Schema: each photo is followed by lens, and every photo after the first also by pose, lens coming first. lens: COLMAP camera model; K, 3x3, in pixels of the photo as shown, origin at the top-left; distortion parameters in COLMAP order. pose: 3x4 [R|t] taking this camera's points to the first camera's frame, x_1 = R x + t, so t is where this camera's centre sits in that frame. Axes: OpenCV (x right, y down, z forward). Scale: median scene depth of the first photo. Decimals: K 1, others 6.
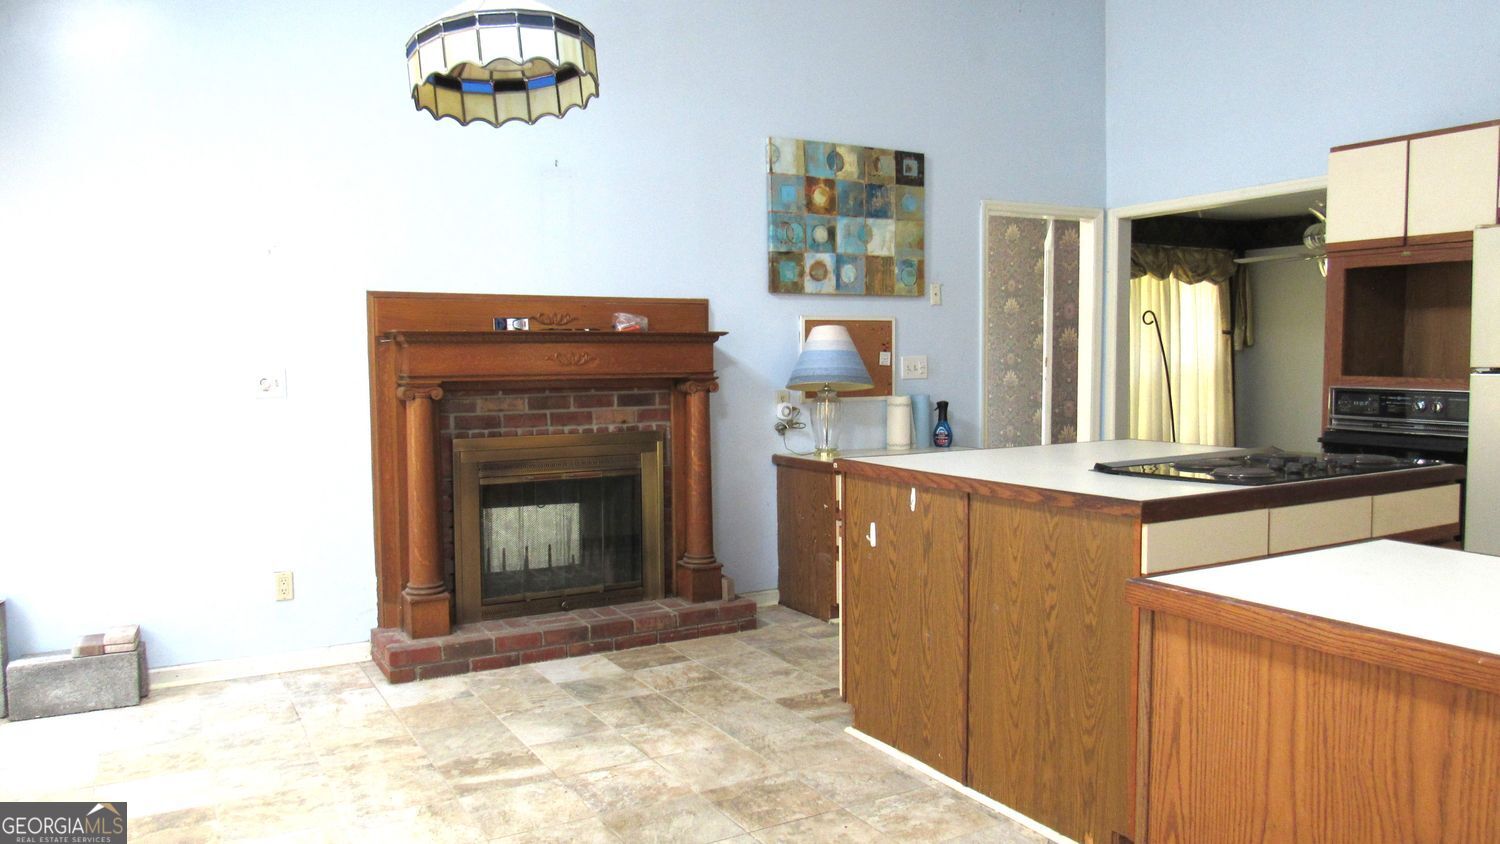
lens RADIAL K [[1079.2, 0, 747.9], [0, 1079.2, 419.3], [0, 0, 1]] dist [-0.001494, 0.001791]
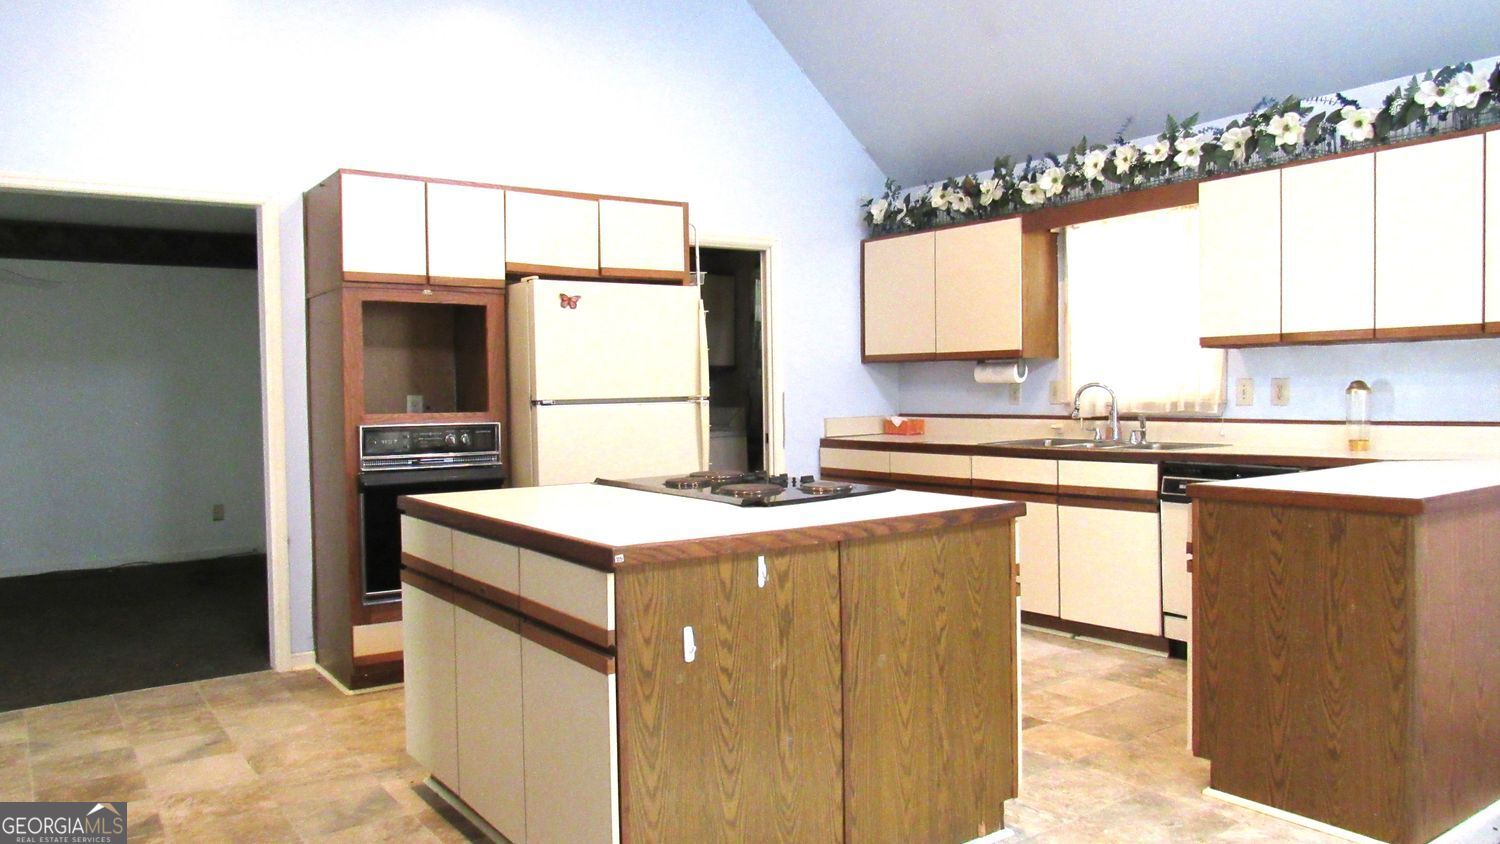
lens RADIAL K [[1079.2, 0, 748.7], [0, 1079.2, 421.2], [0, 0, 1]] dist [-0.001494, 0.001791]
pose [[-0.107306, -0.022668, 0.993968, -0.624121], [0.075437, 0.996673, 0.030873, -0.056819], [-0.991360, 0.078295, -0.105239, 1.143556]]
